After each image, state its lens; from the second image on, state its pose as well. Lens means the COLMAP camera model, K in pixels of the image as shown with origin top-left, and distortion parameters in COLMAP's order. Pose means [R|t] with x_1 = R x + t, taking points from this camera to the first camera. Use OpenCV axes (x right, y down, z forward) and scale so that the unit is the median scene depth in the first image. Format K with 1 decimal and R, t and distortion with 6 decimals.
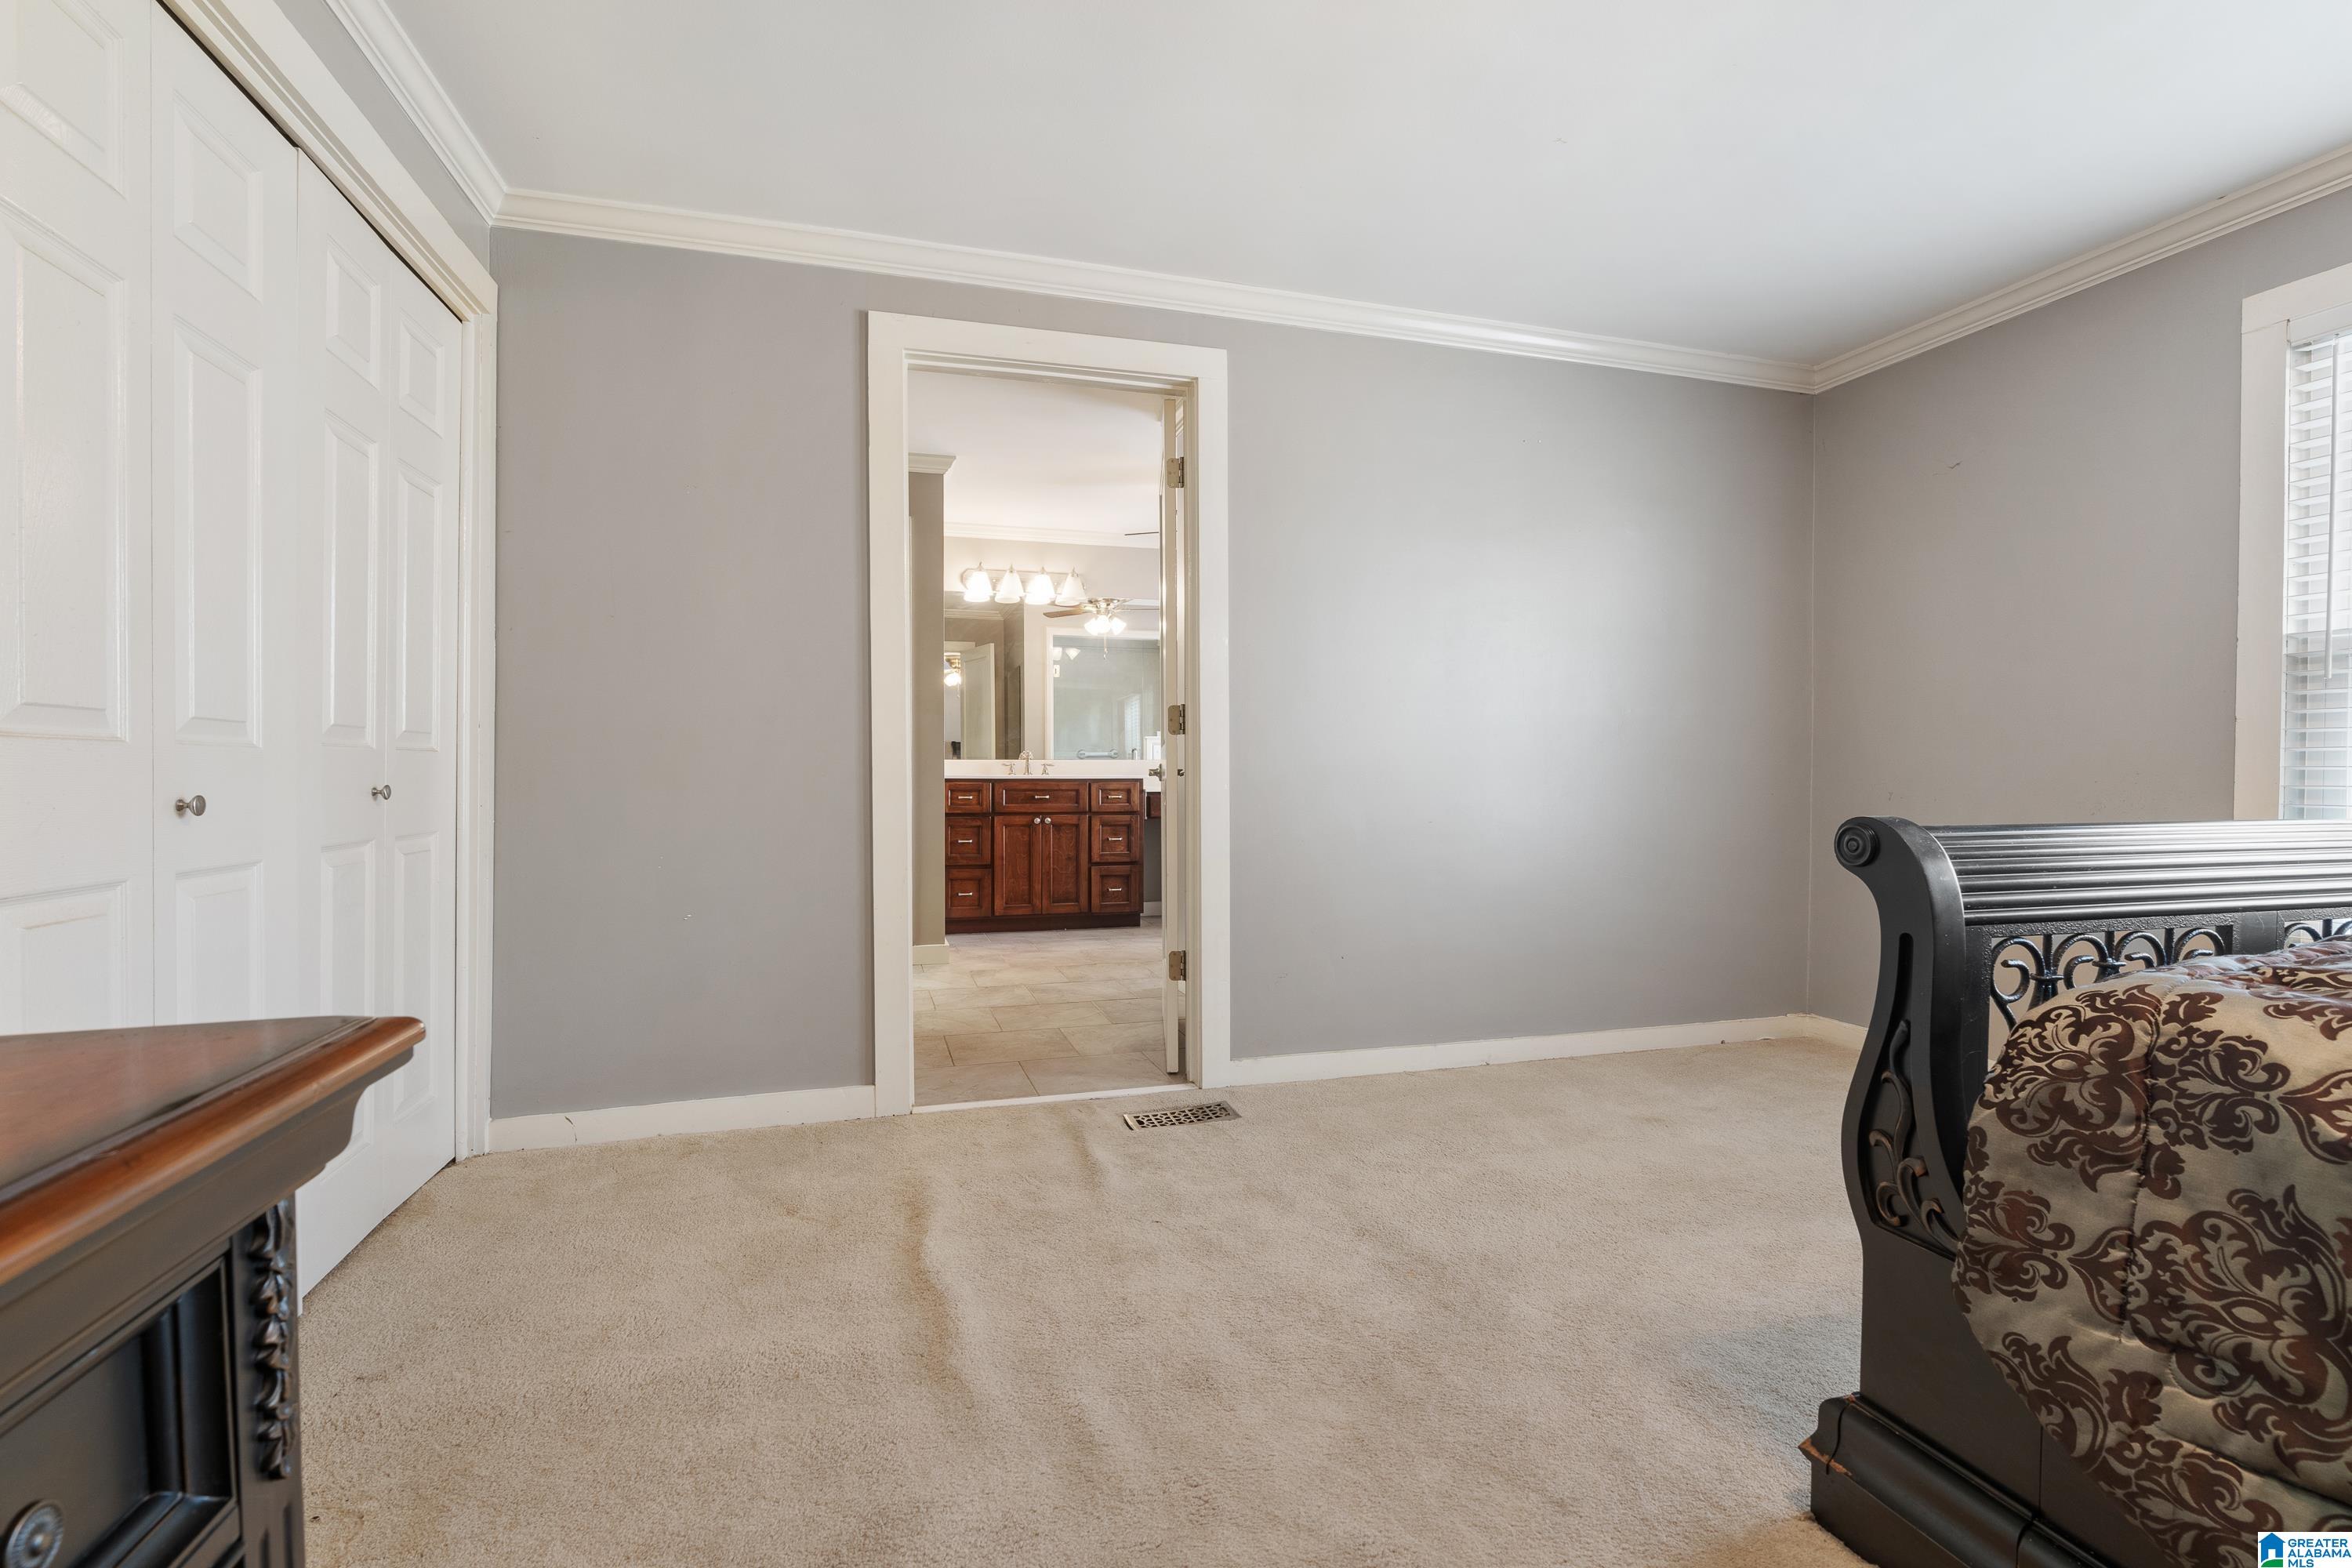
lens RADIAL K [[1046.3, 0, 1174.9], [0, 1046.3, 782.4], [0, 0, 1]] dist [-0.003935, 0.001747]
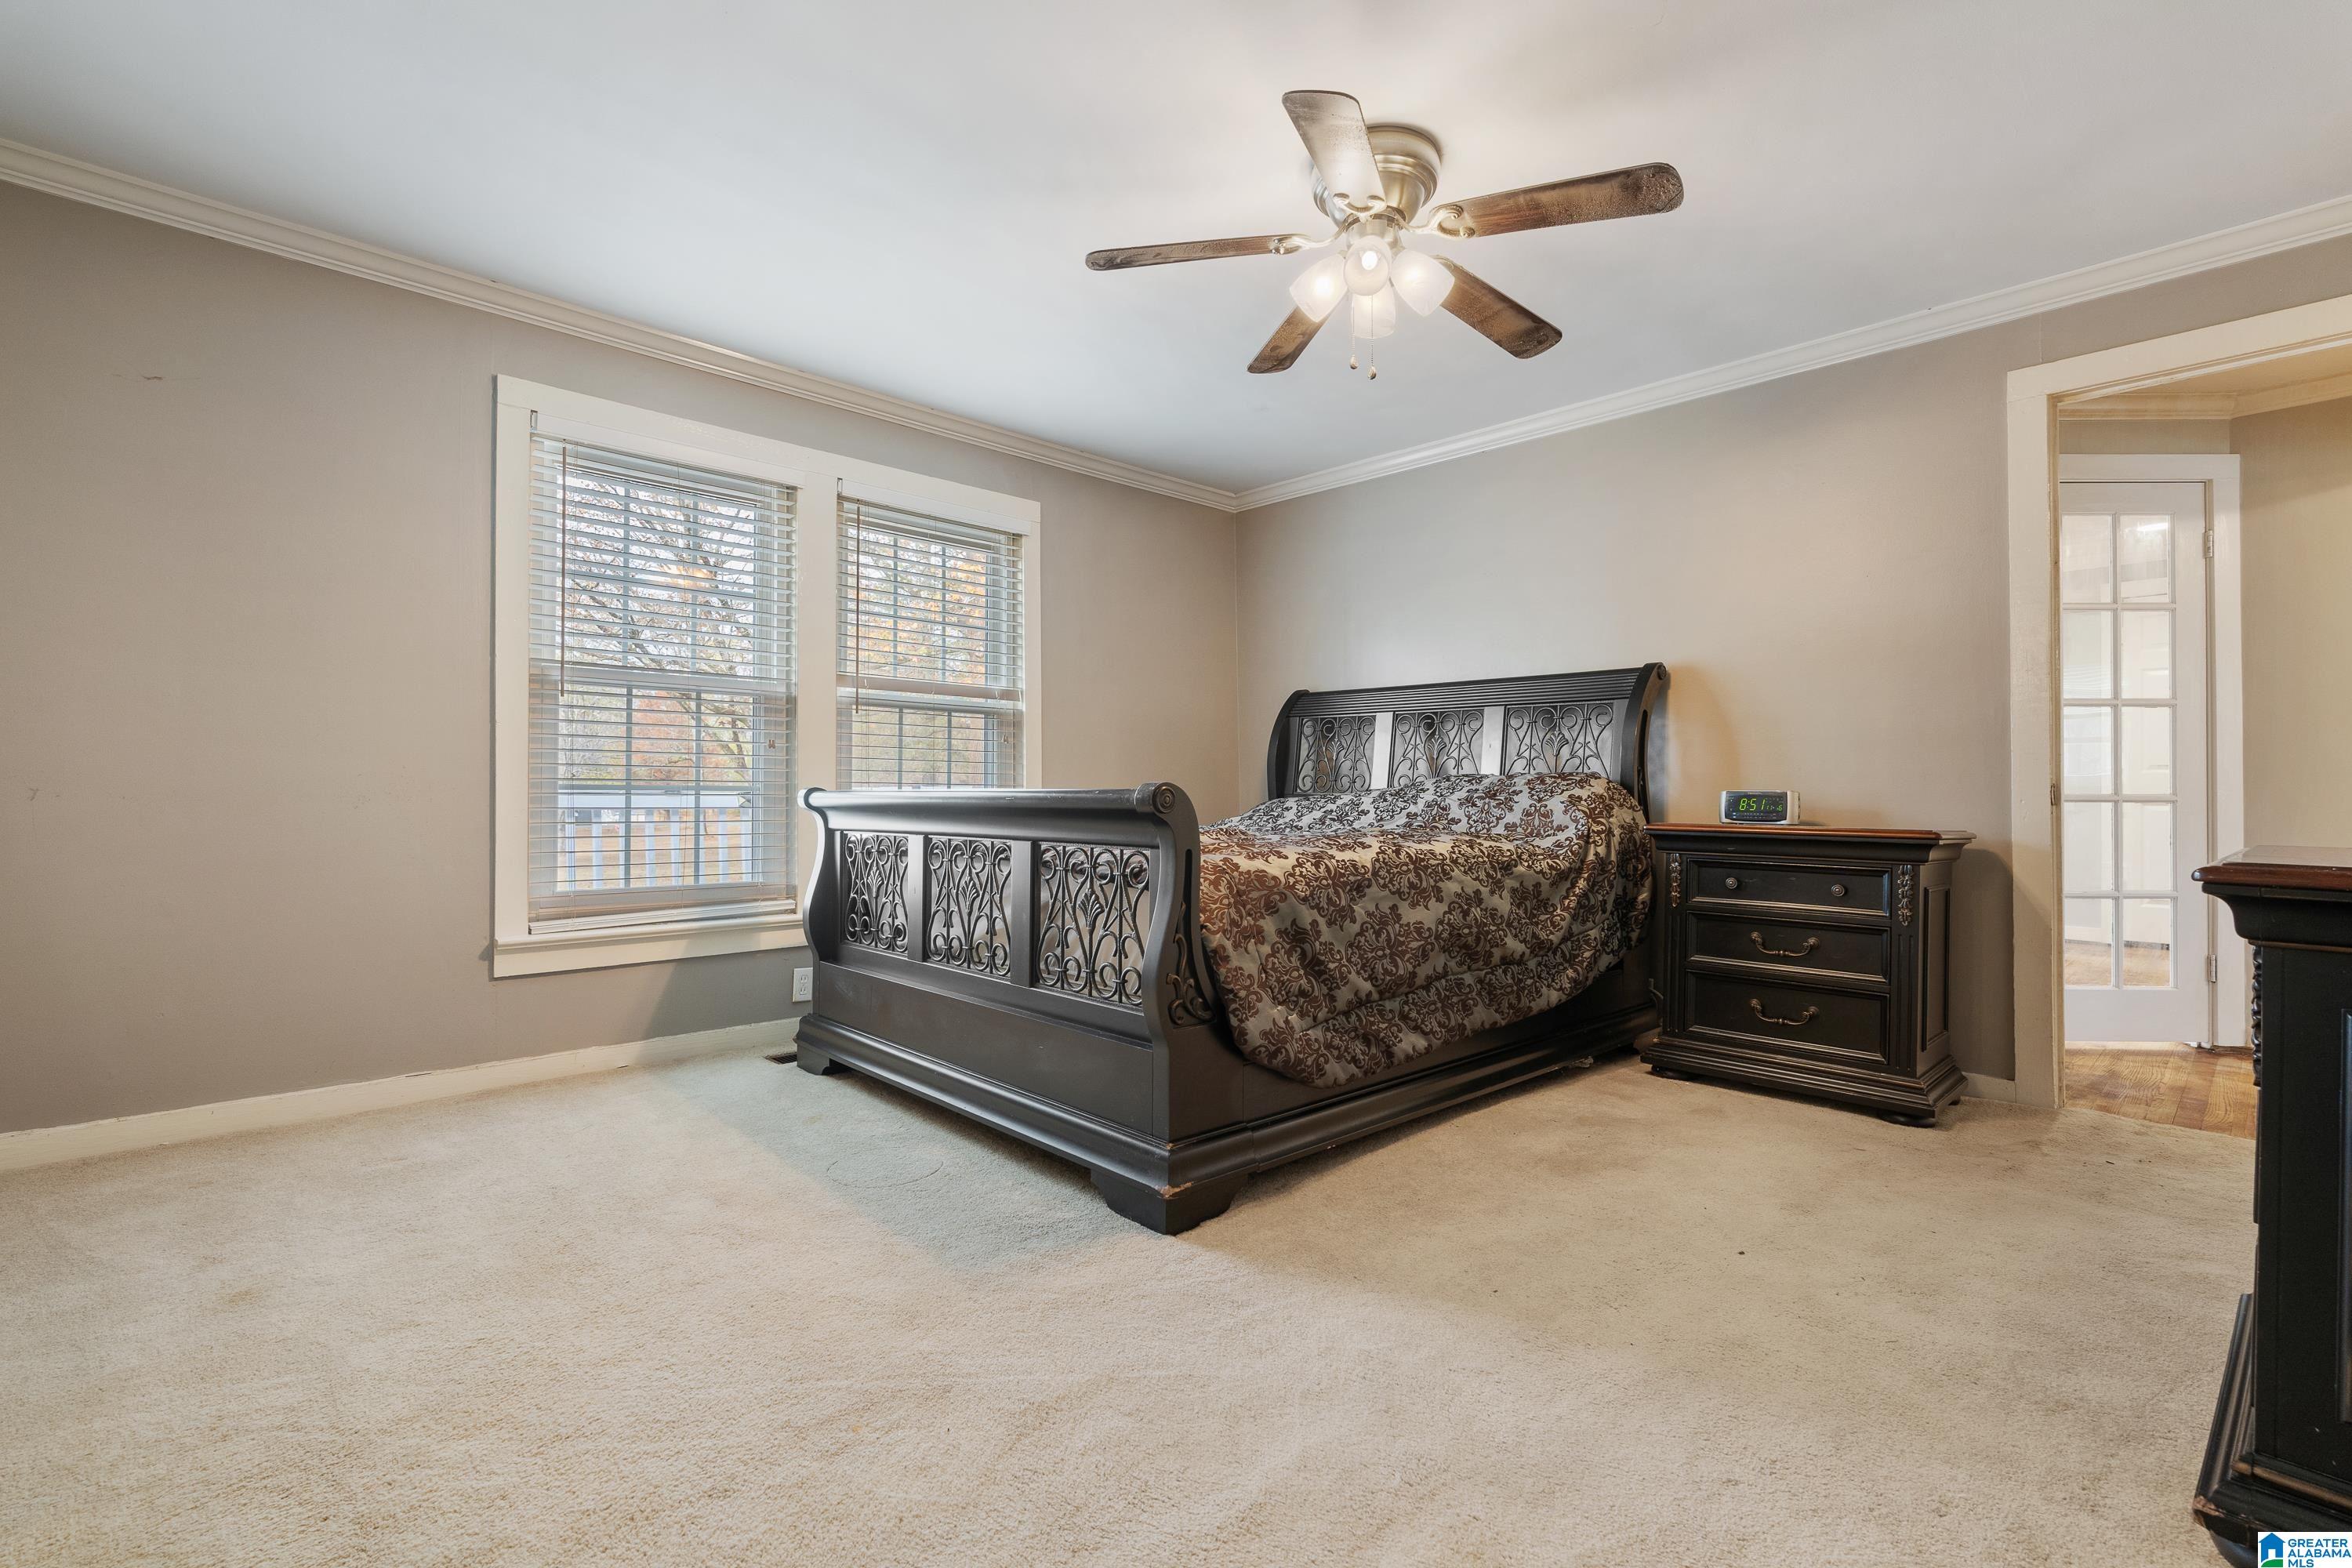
lens RADIAL K [[1046.3, 0, 1171.5], [0, 1046.3, 786.5], [0, 0, 1]] dist [-0.003935, 0.001747]
pose [[-0.430790, 0.002706, 0.902448, -0.263881], [0.011096, 0.999936, 0.002298, 0.011723], [-0.902384, 0.011004, -0.430793, 0.555543]]
